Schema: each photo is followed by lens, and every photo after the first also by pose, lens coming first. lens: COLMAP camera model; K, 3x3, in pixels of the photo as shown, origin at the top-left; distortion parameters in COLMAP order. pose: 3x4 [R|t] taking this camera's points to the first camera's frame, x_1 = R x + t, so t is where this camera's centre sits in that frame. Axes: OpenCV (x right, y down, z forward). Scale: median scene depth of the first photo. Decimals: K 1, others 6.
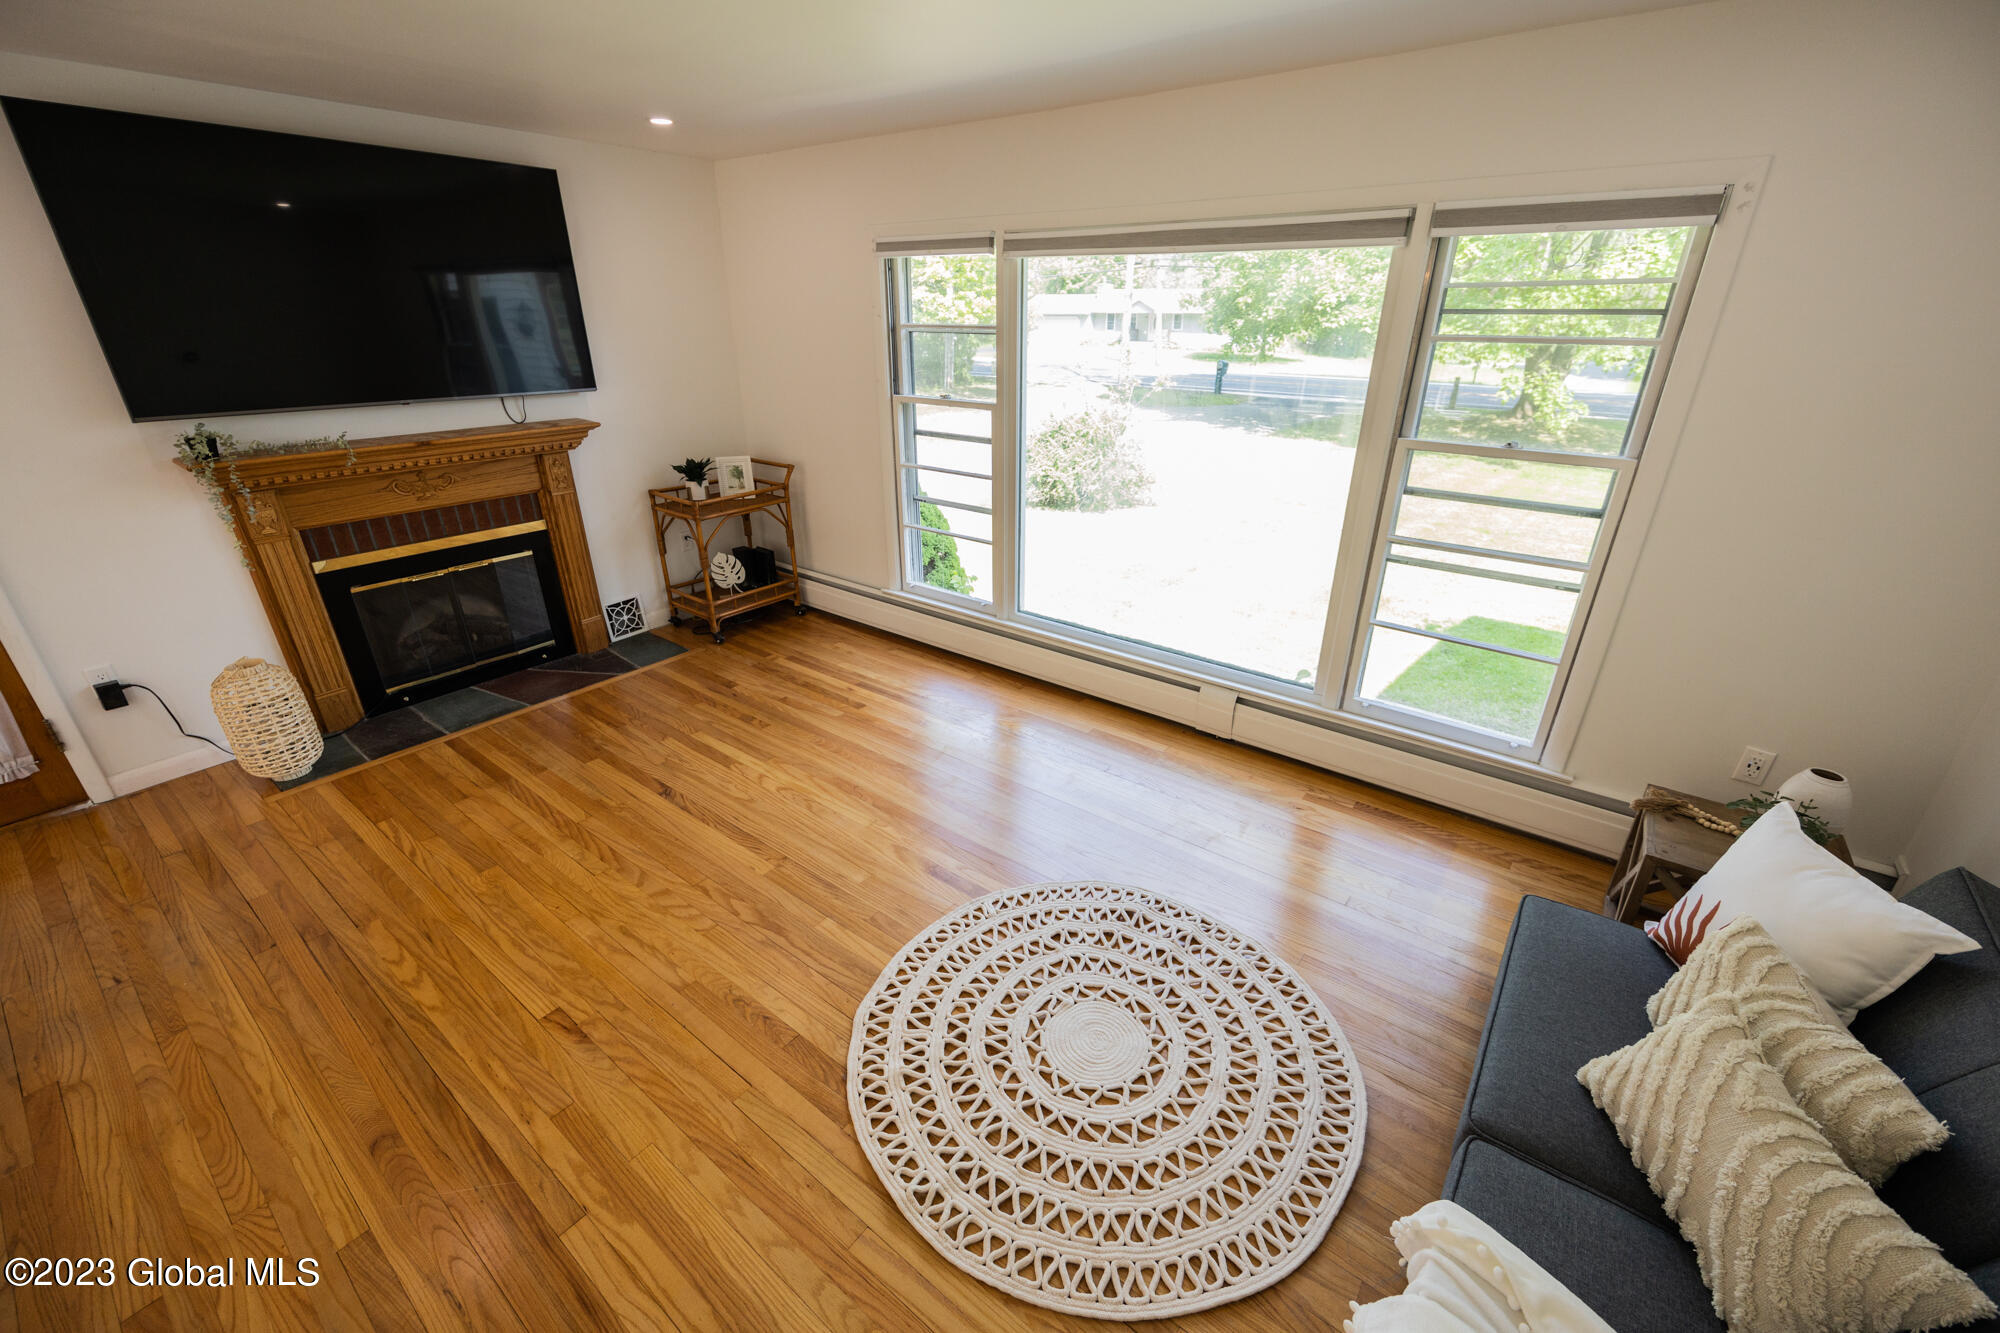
lens RADIAL K [[802.2, 0, 1011.4], [0, 802.2, 667.0], [0, 0, 1]] dist [-0.004518, 0.001465]
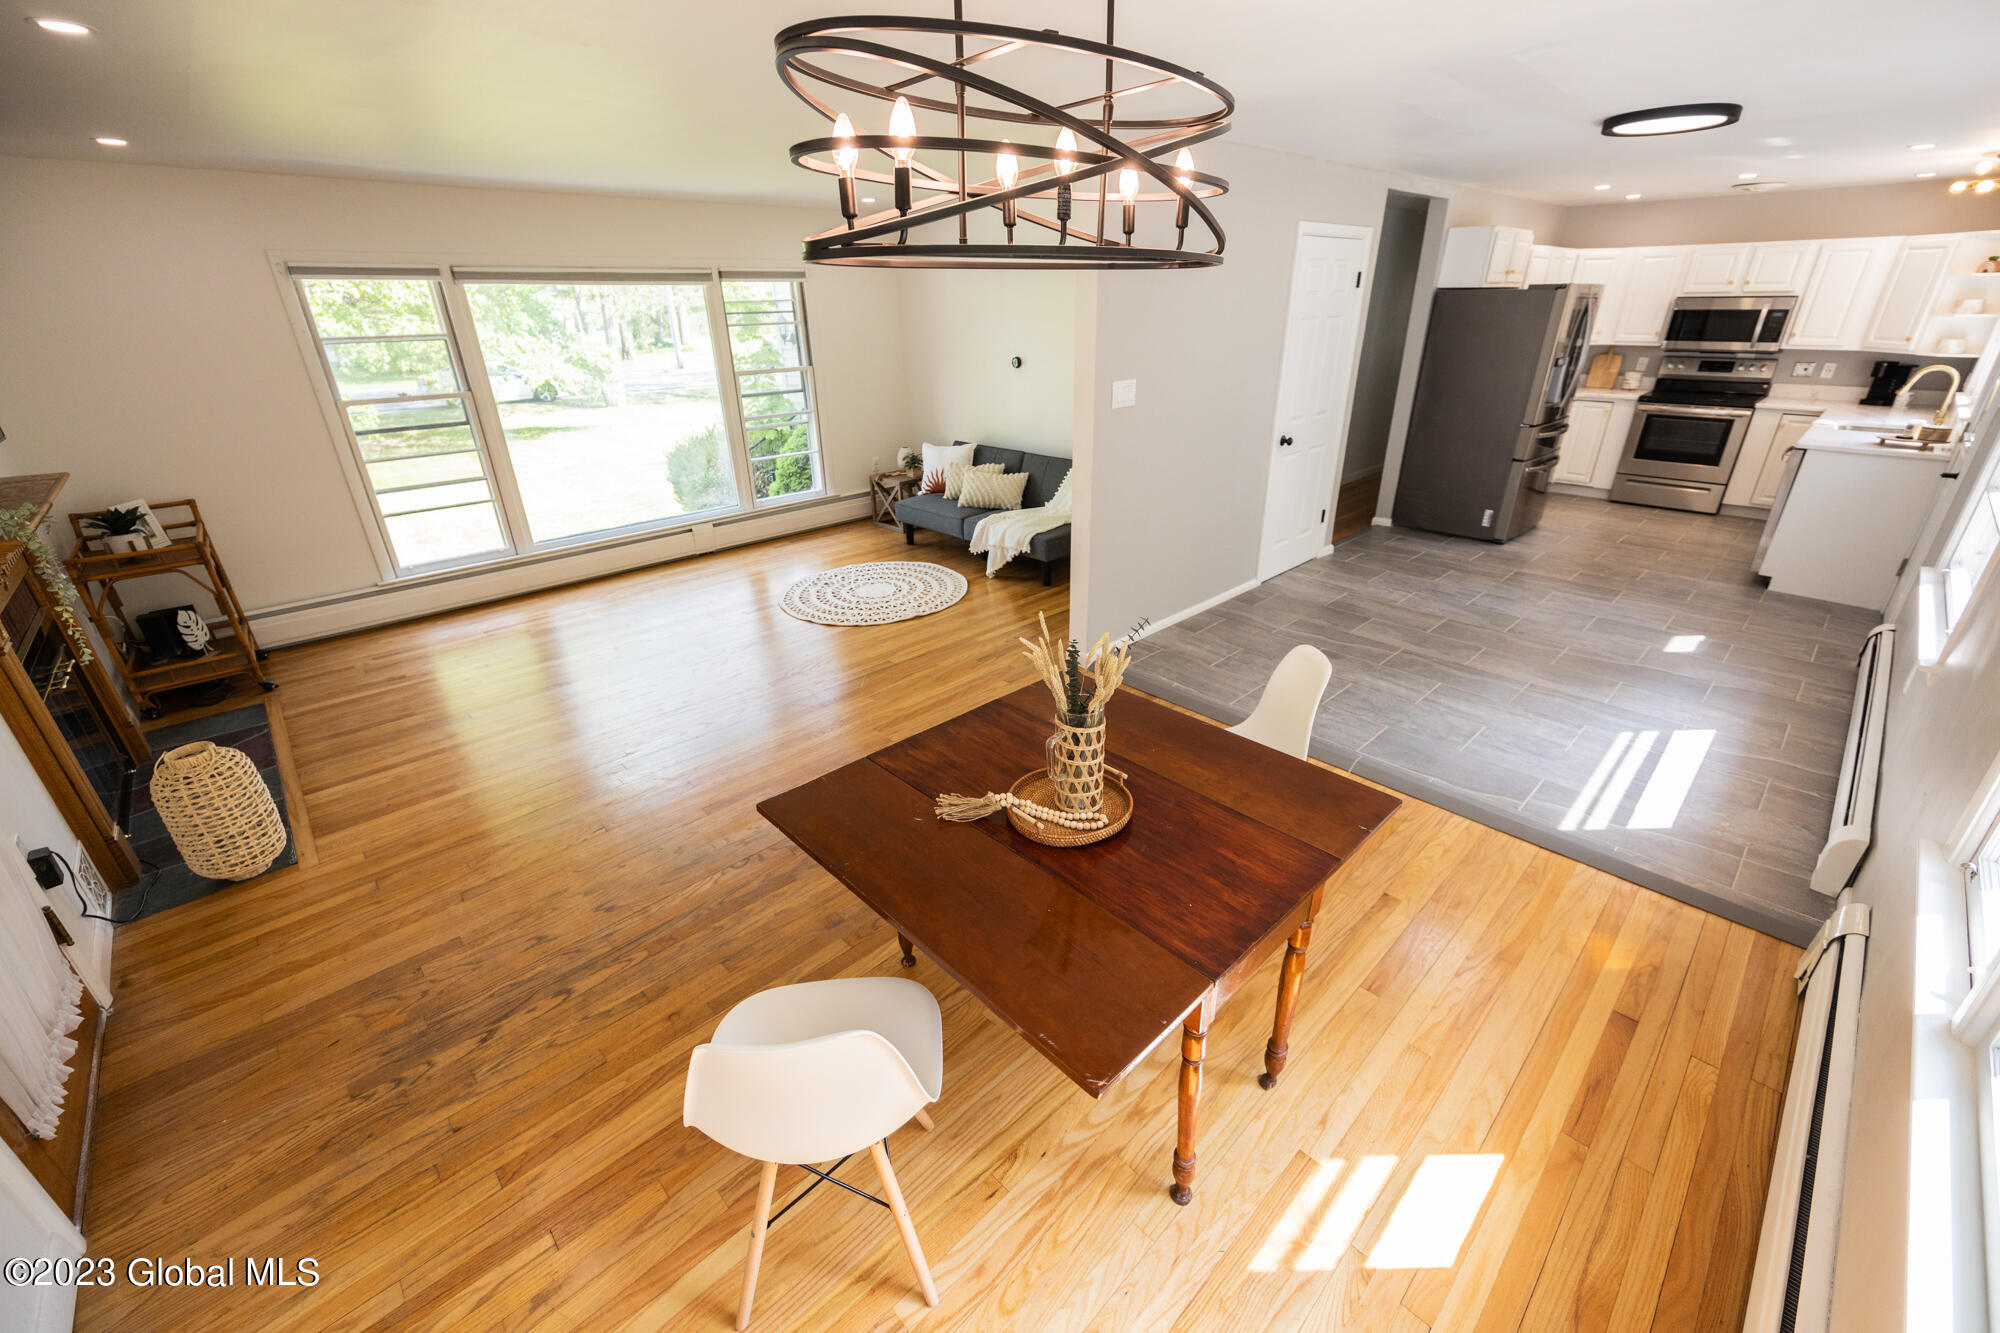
lens RADIAL K [[802.2, 0, 1015.0], [0, 802.2, 662.6], [0, 0, 1]] dist [-0.004518, 0.001465]
pose [[0.153377, -0.412761, 0.897833, -1.356269], [0.421459, 0.849124, 0.318371, 0.014391], [-0.893783, 0.329569, 0.304198, -0.075690]]
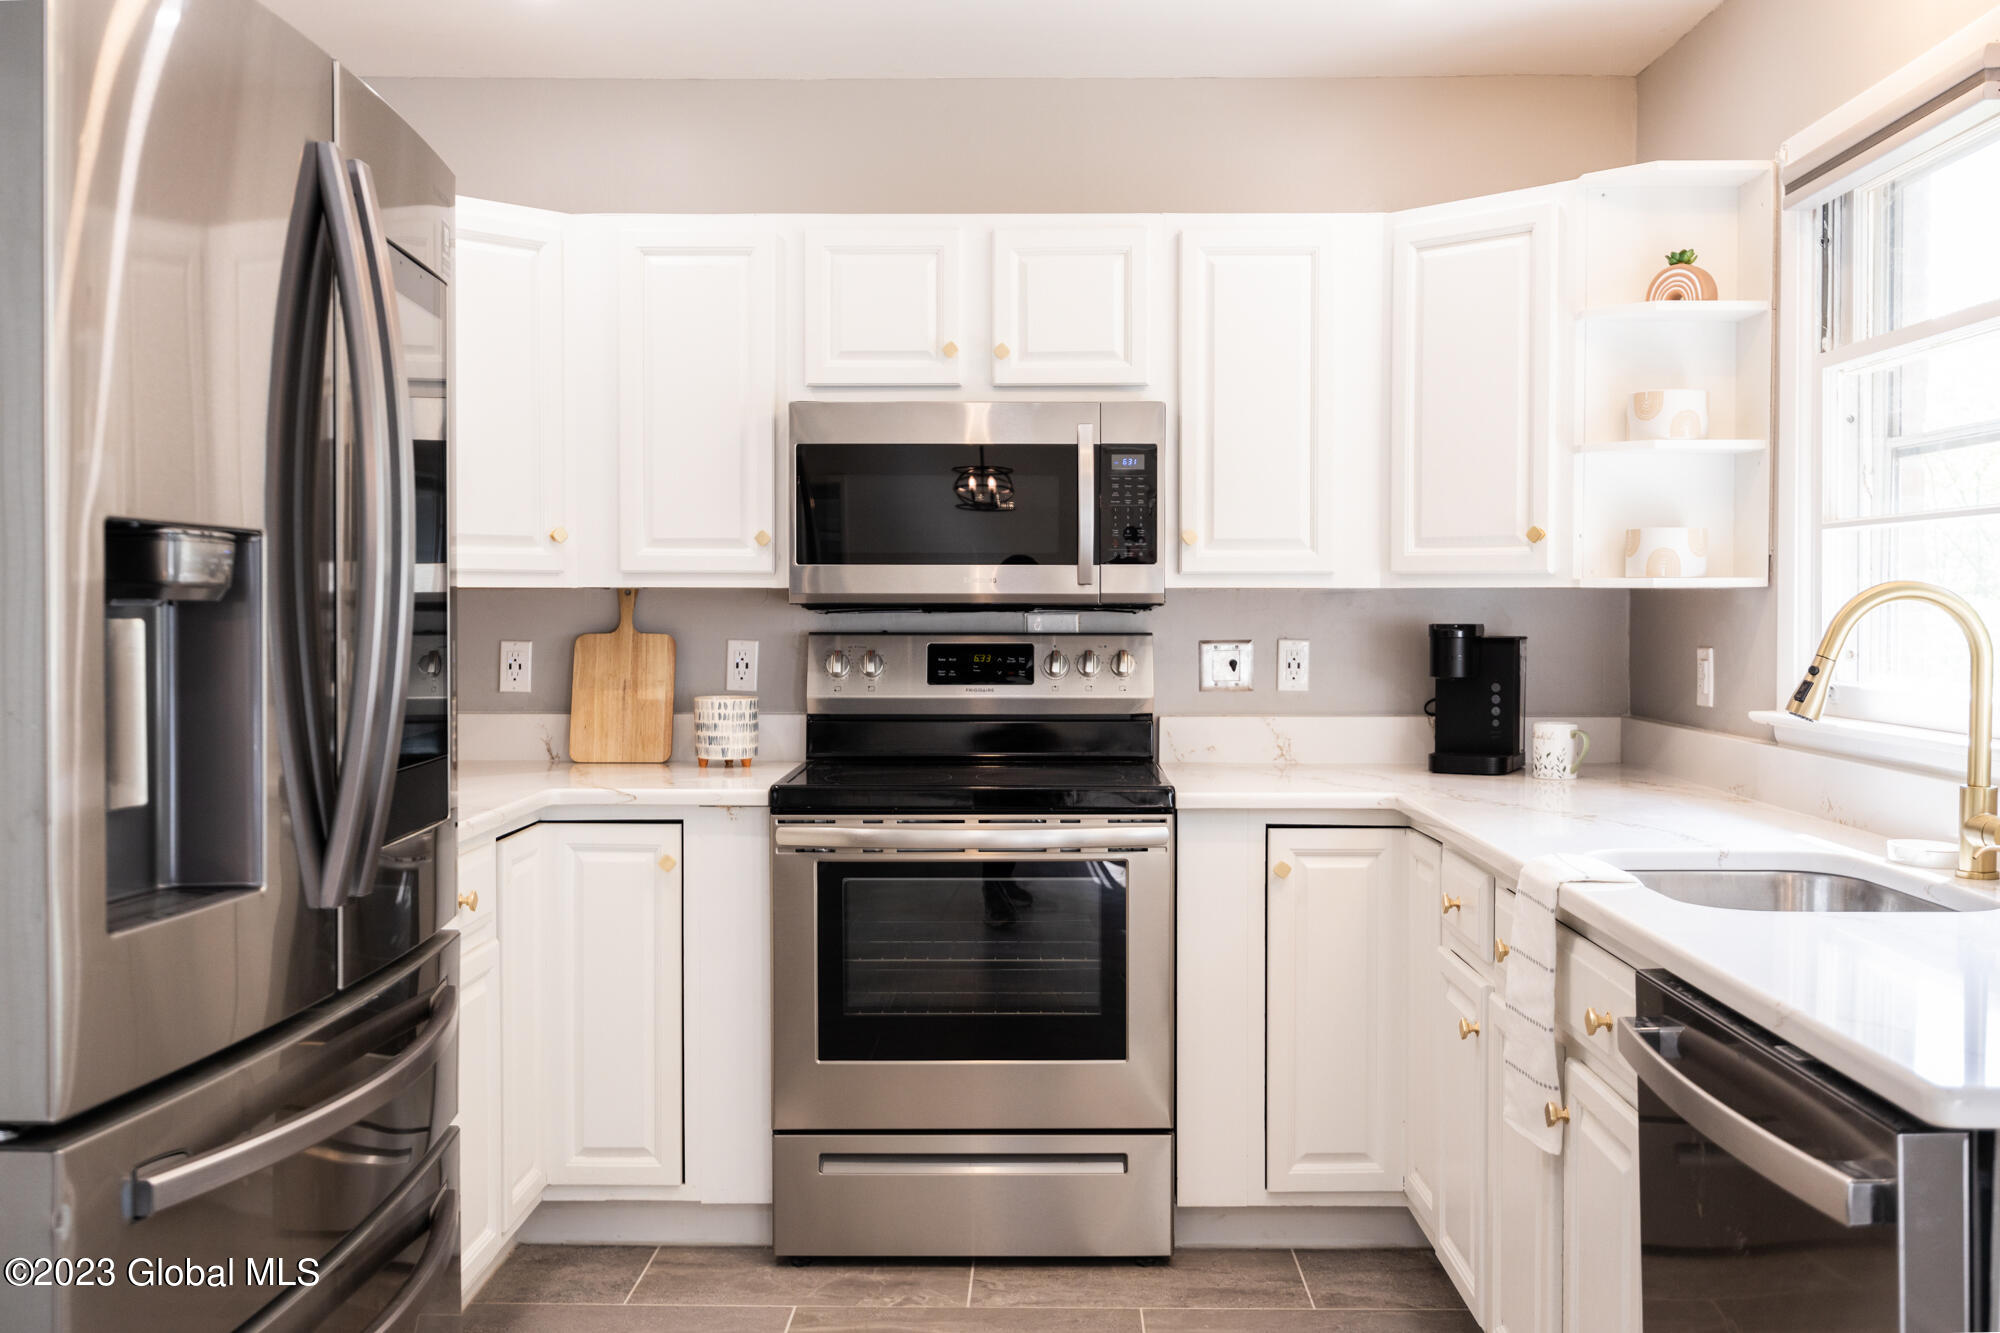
lens RADIAL K [[1785.3, 0, 1019.7], [0, 1785.3, 650.5], [0, 0, 1]] dist [-0.013439, 0.045886]
pose [[-0.592750, -0.021713, 0.805094, 0.060893], [0.331356, 0.904538, 0.268356, 0.449707], [-0.734065, 0.425841, -0.528970, -0.686686]]
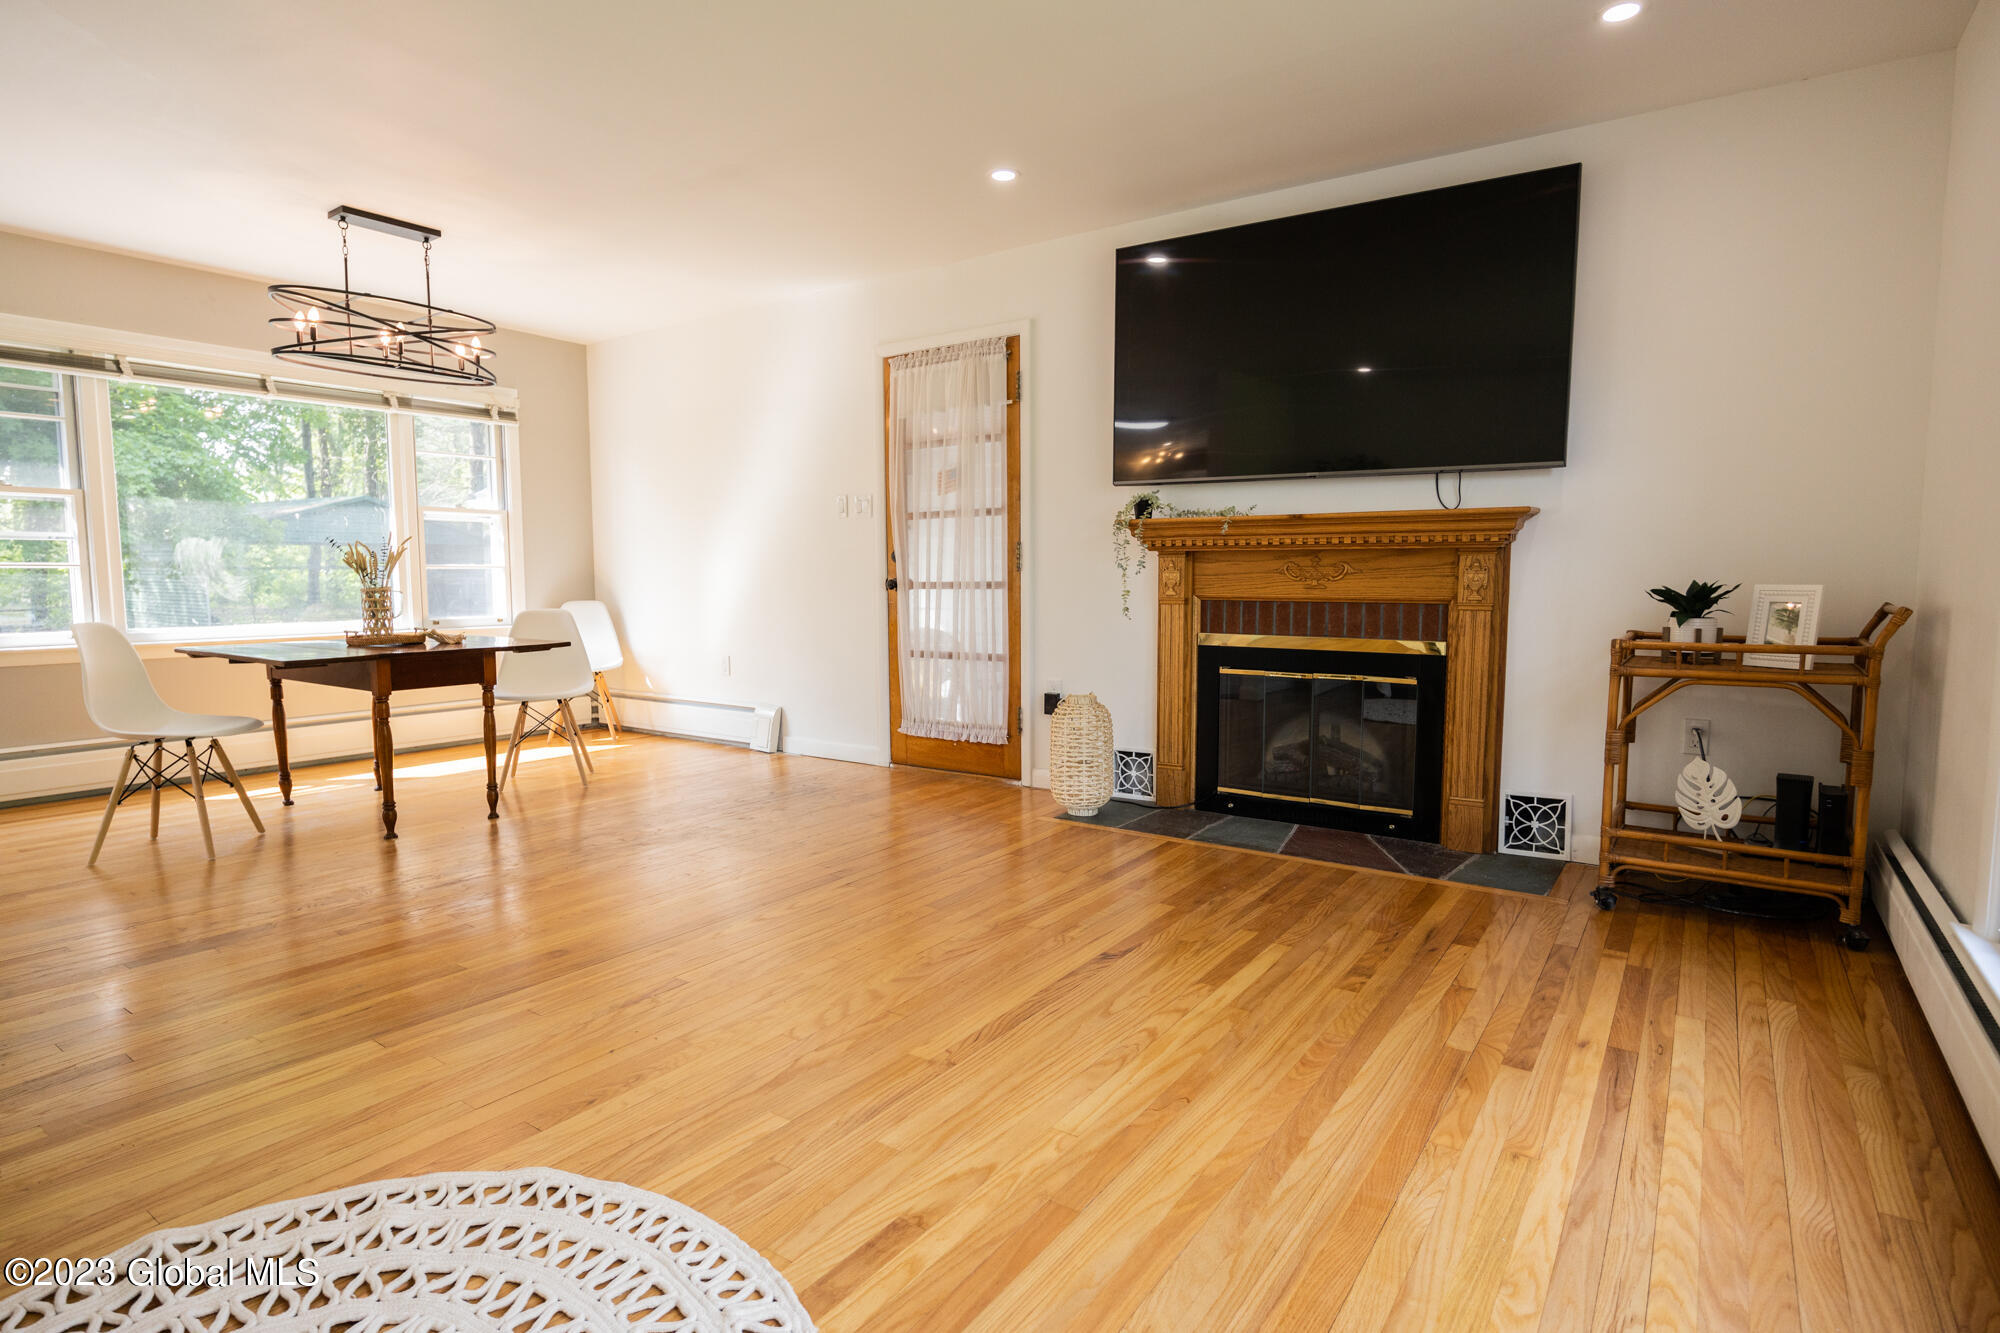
lens RADIAL K [[1036.3, 0, 1004.8], [0, 1036.3, 666.7], [0, 0, 1]] dist [-0.012410, 0.001583]
pose [[0.039926, 0.089201, -0.995213, 0.360748], [-0.407634, 0.910809, 0.065283, -0.075602], [0.912272, 0.403076, 0.072727, 0.686499]]
